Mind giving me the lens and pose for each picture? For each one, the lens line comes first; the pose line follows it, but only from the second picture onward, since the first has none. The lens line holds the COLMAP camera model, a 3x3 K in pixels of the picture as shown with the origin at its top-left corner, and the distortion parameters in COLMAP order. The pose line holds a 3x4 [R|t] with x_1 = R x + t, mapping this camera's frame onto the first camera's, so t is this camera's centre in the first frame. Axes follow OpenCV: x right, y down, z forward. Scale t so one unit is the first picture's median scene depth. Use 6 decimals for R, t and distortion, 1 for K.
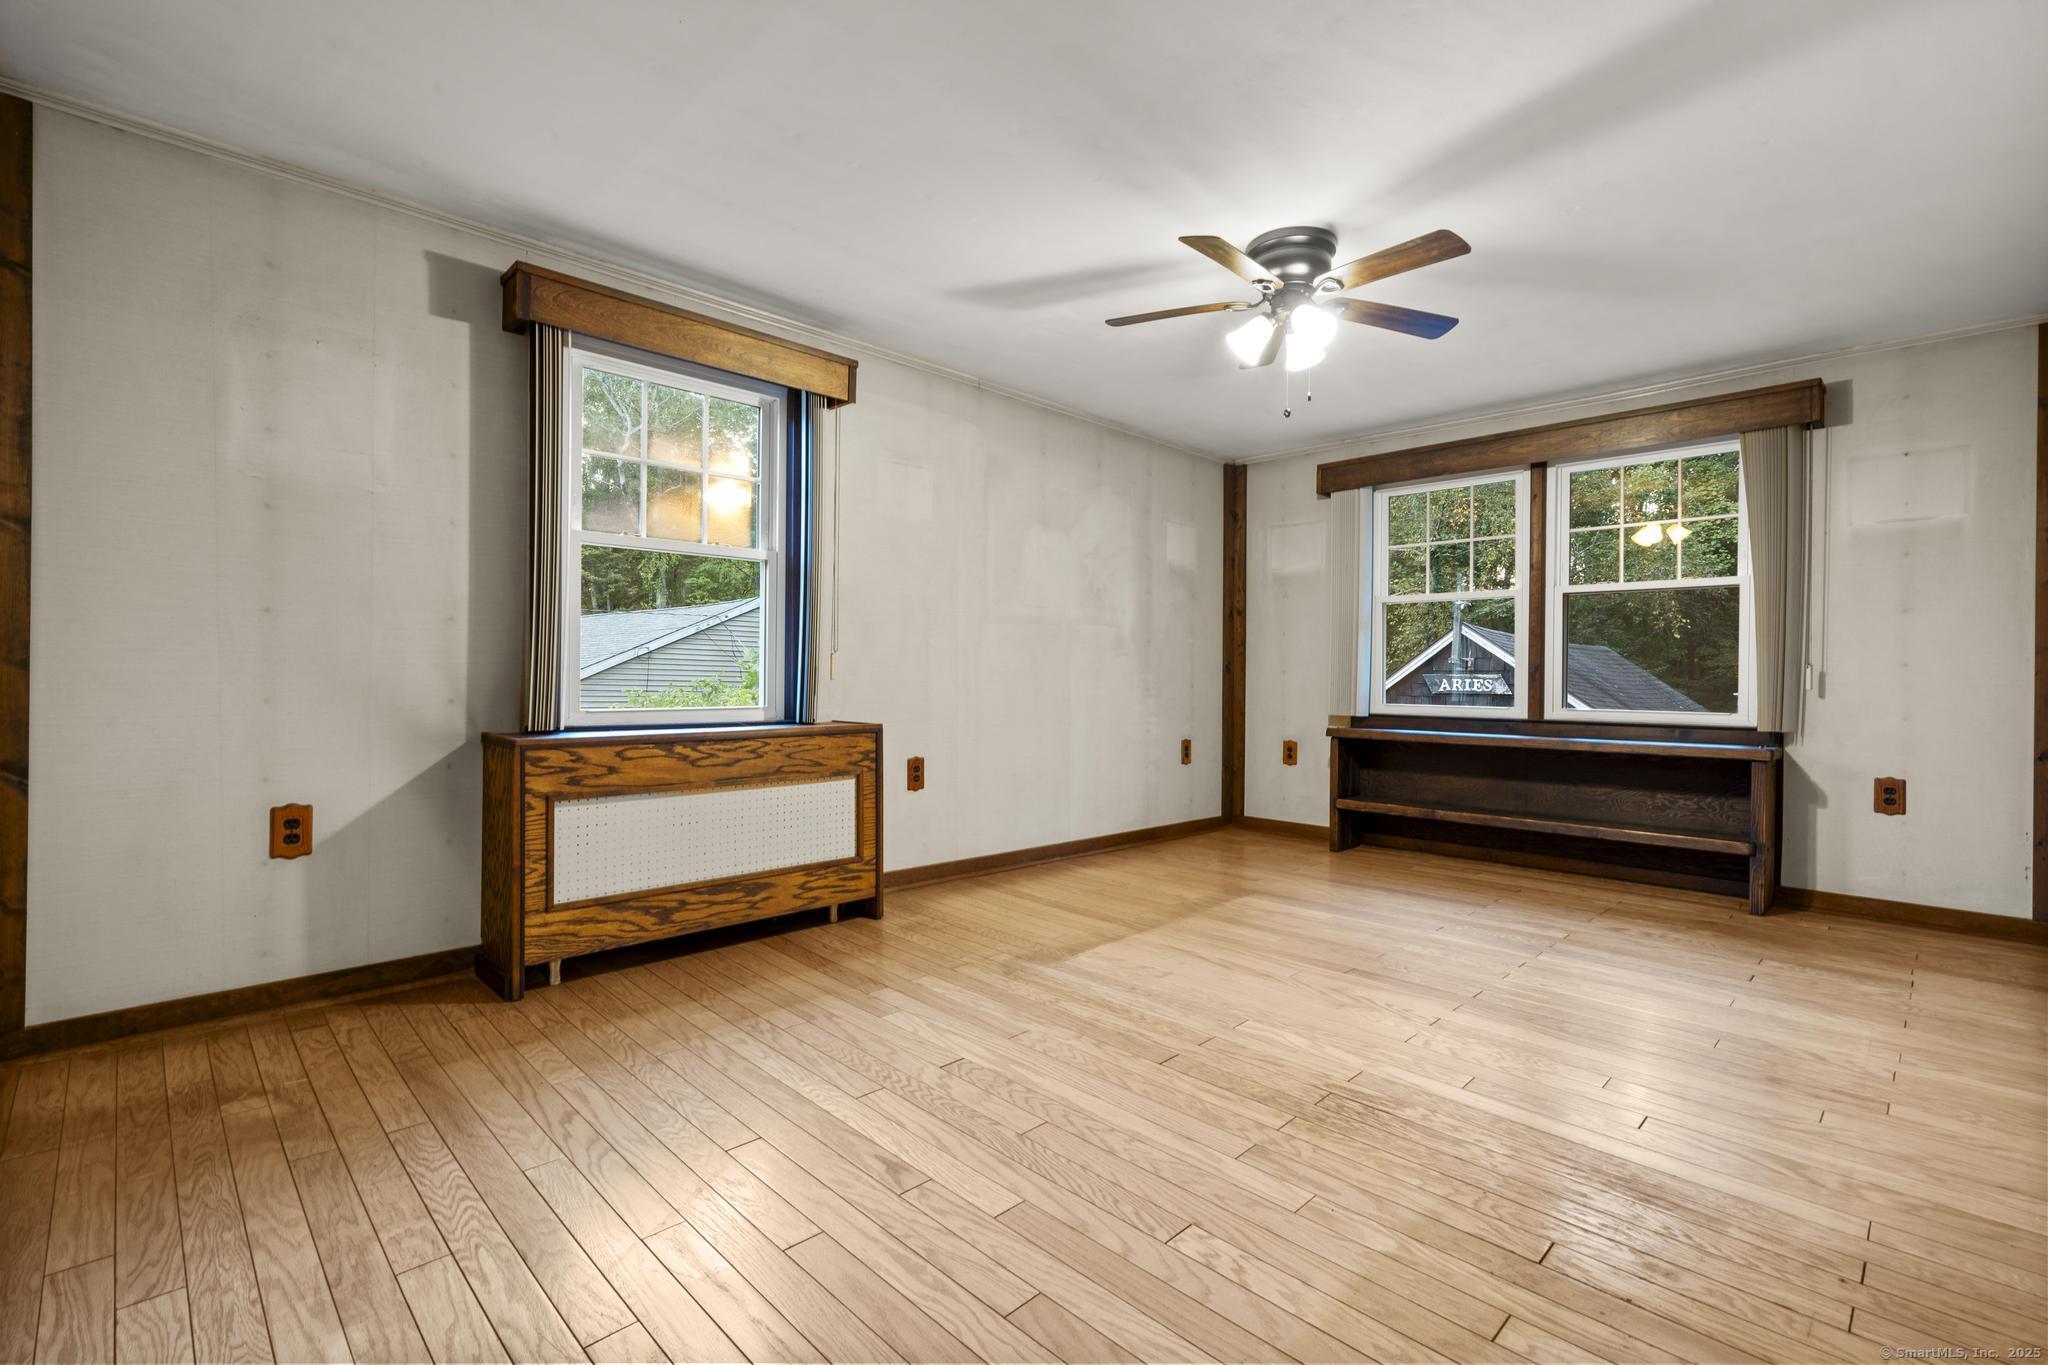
lens RADIAL K [[923.4, 0, 1027.3], [0, 923.4, 676.6], [0, 0, 1]] dist [-0.001666, 0.000103]
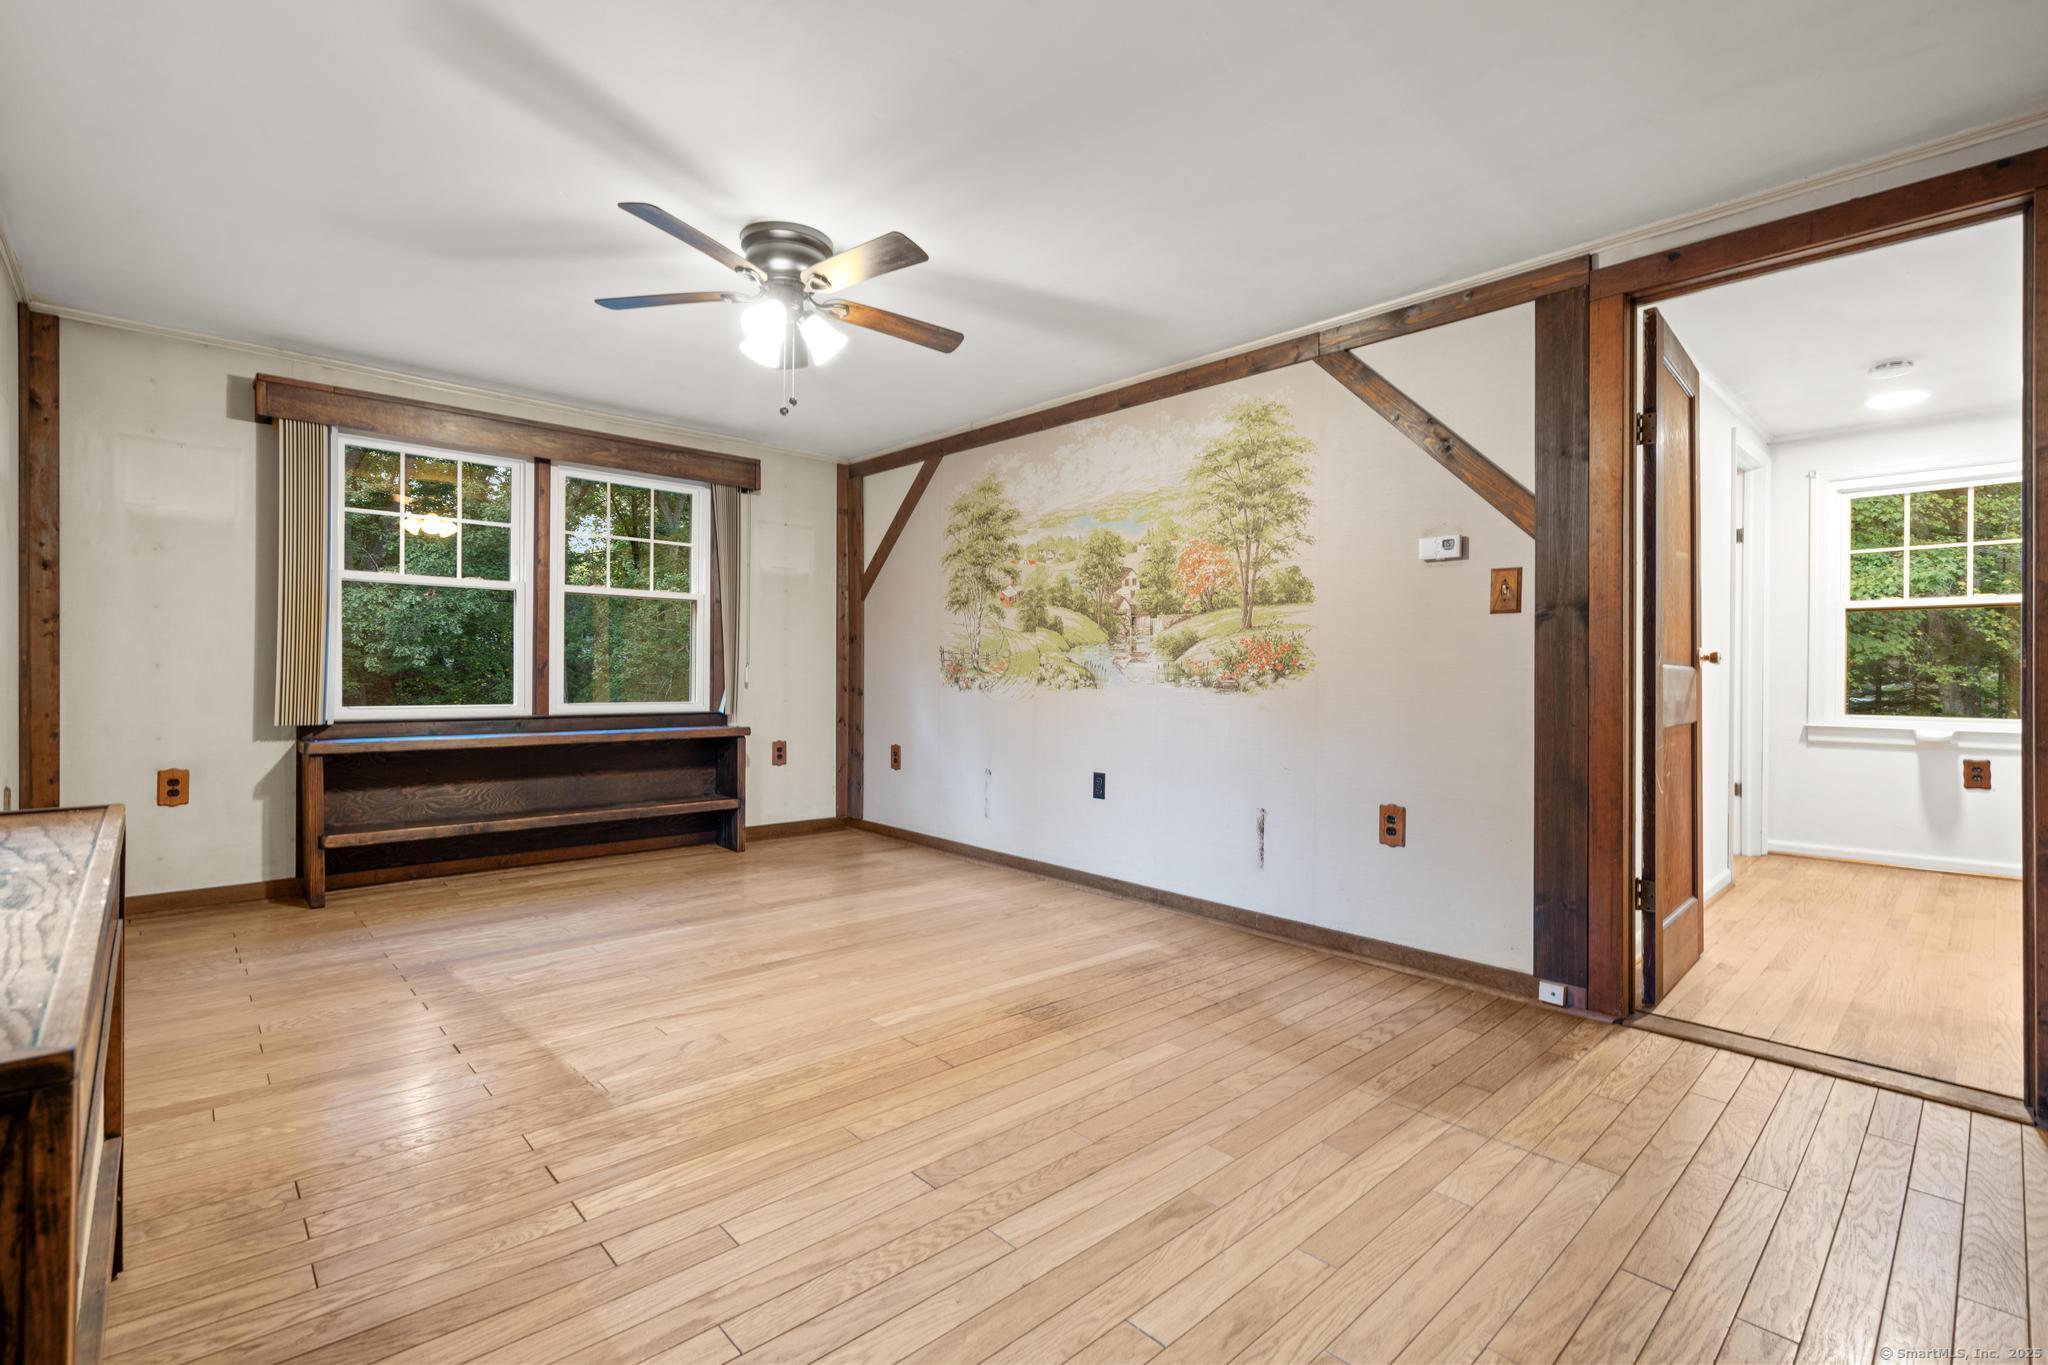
lens RADIAL K [[923.4, 0, 1027.3], [0, 923.4, 676.6], [0, 0, 1]] dist [-0.001666, 0.000103]
pose [[0.028894, -0.011026, 0.999522, -0.611373], [-0.007553, 0.999908, 0.011249, -0.015454], [-0.999554, -0.007874, 0.028808, 0.631914]]
